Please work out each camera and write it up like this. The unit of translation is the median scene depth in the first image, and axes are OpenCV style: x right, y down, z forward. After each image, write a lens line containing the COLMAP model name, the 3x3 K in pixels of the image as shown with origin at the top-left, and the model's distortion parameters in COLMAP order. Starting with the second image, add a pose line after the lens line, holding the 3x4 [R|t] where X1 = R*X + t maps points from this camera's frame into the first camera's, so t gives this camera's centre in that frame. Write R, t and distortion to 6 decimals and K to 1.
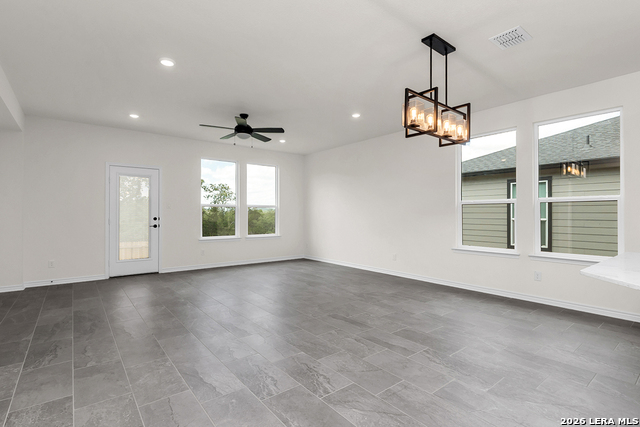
lens RADIAL K [[312.5, 0, 320.0], [0, 312.5, 213.2], [0, 0, 1]] dist [0.004460, 0.000215]
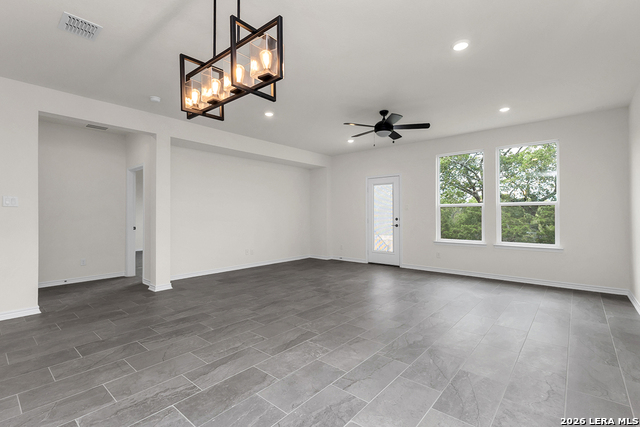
lens RADIAL K [[298.0, 0, 320.1], [0, 298.0, 213.4], [0, 0, 1]] dist [0.002003, 0.000093]
pose [[0.192634, -0.006698, -0.981248, 0.786889], [0.002000, 0.999977, -0.006433, 0.004423], [0.981269, -0.000723, 0.192643, 0.806176]]
